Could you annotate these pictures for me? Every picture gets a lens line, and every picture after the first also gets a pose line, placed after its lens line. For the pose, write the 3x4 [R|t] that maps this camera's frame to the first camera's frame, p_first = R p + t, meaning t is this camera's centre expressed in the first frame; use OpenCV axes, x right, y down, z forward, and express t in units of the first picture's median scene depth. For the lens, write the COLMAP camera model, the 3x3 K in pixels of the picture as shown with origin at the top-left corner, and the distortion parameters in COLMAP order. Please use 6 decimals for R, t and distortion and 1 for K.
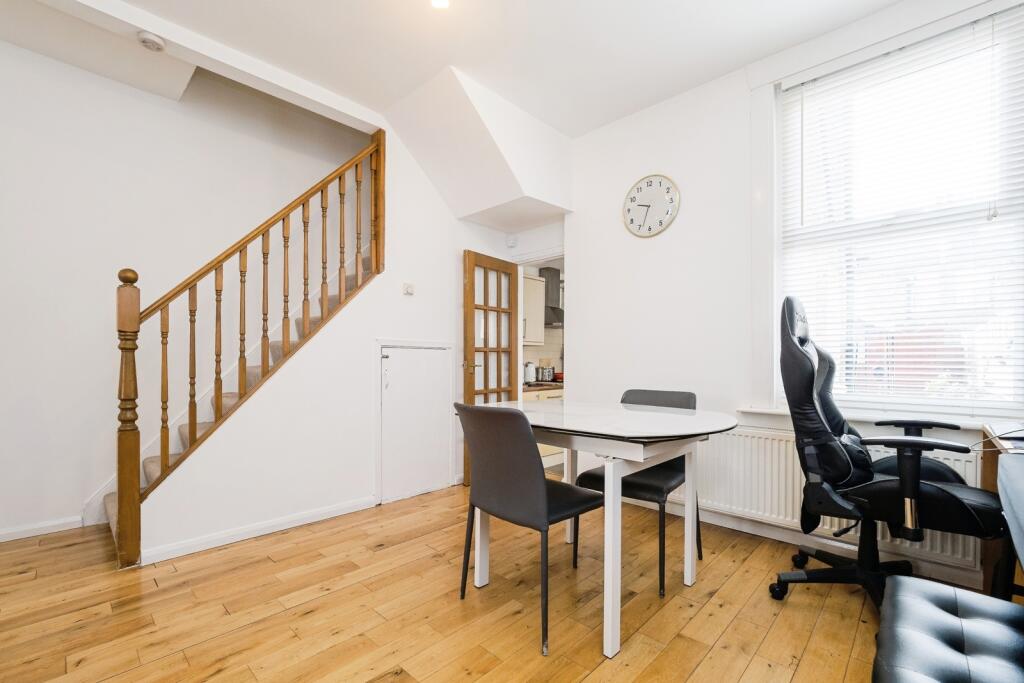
lens RADIAL K [[438.2, 0, 510.4], [0, 438.2, 356.7], [0, 0, 1]] dist [0.001709, 0.000234]
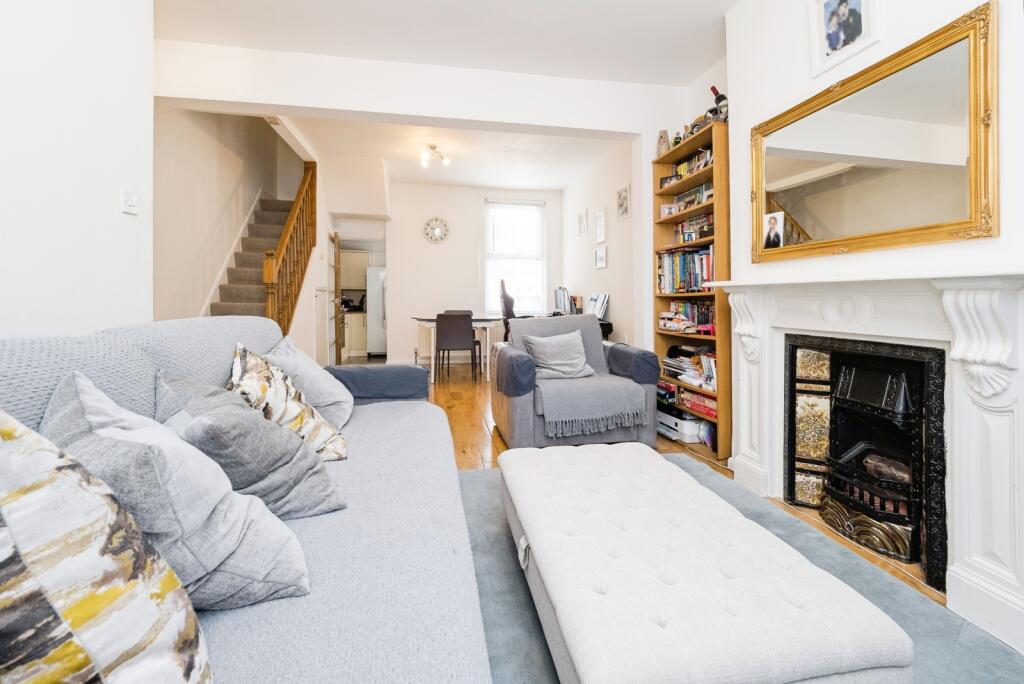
lens RADIAL K [[444.4, 0, 510.4], [0, 444.4, 287.5], [0, 0, 1]] dist [0.002481, 0.000134]
pose [[0.578103, 0.022644, 0.815649, -1.300285], [-0.003546, 0.999675, -0.025239, 0.006725], [-0.815956, 0.011698, 0.577996, -0.609054]]
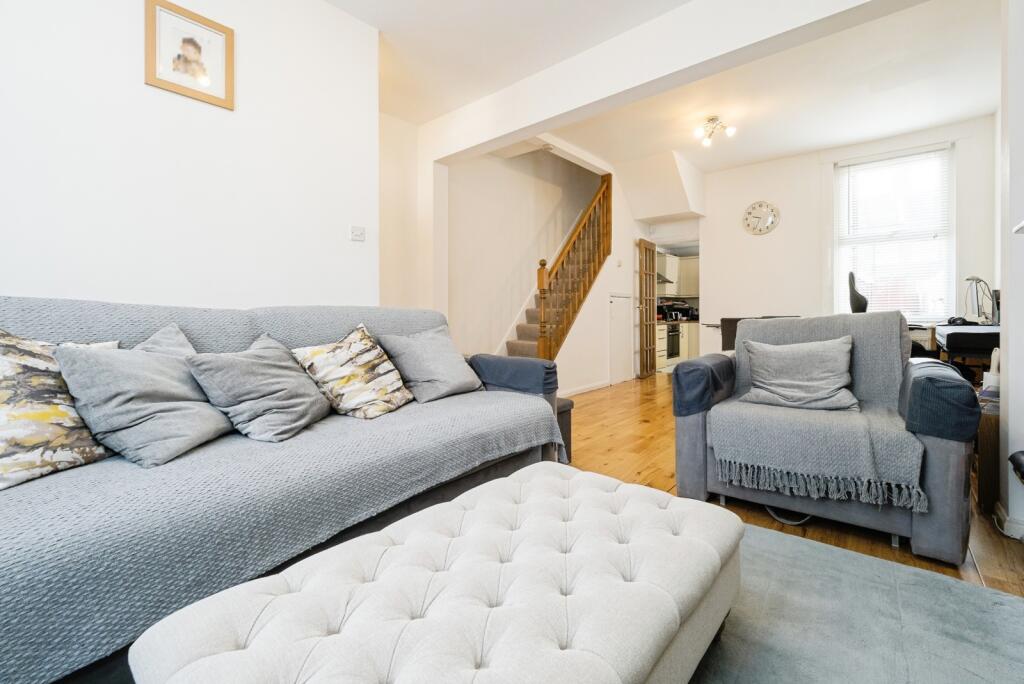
lens RADIAL K [[443.1, 0, 514.1], [0, 443.1, 317.5], [0, 0, 1]] dist [-0.001984, -0.000510]
pose [[0.998667, -0.006948, 0.051154, -0.796402], [0.006748, 0.999969, 0.004067, 0.052904], [-0.051181, -0.003716, 0.998683, -0.777634]]
